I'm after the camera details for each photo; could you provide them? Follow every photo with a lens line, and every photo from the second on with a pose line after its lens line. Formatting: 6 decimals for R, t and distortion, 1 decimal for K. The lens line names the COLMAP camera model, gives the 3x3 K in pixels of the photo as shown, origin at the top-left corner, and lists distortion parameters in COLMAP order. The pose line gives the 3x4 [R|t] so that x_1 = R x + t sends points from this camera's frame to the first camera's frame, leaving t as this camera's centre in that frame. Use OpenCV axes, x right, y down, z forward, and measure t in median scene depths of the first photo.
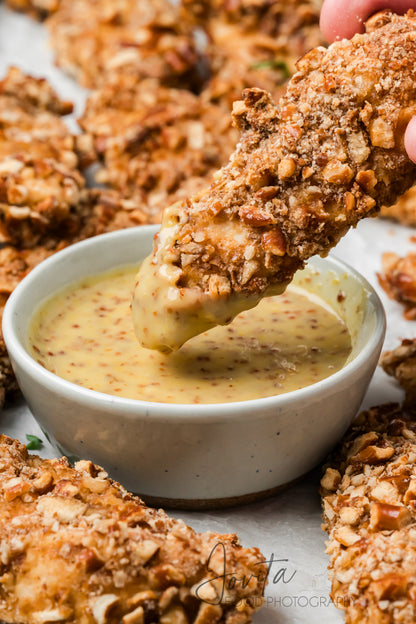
lens RADIAL K [[2555.8, 0, 208.0], [0, 2555.8, 312.0], [0, 0, 1]] dist [0.007004, 0.192802]
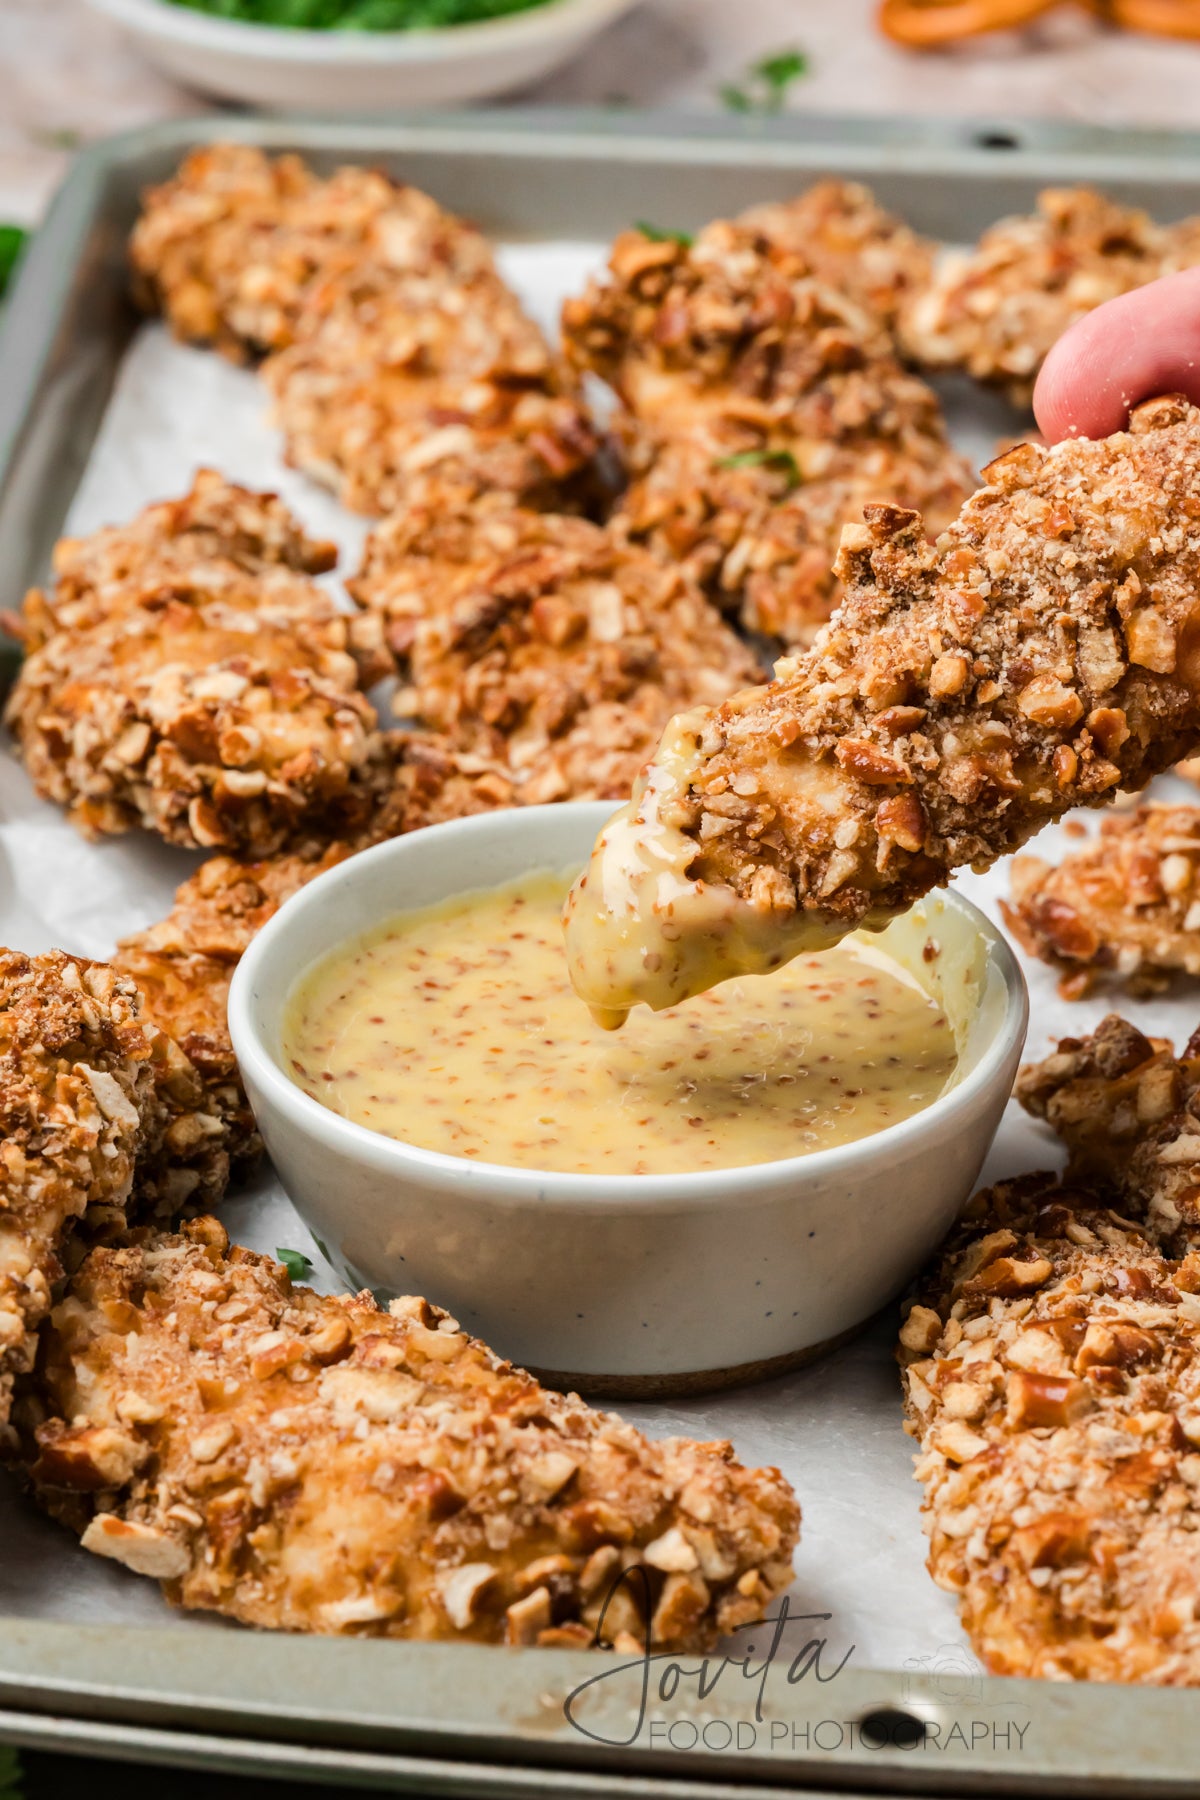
lens RADIAL K [[7372.5, 0, 600.0], [0, 7372.5, 900.0], [0, 0, 1]] dist [0.007004, 0.192802]
pose [[0.999402, -0.014284, 0.031506, -0.055085], [0.015014, 0.999621, -0.023060, 0.016073], [-0.031164, 0.023519, 0.999238, -0.386554]]
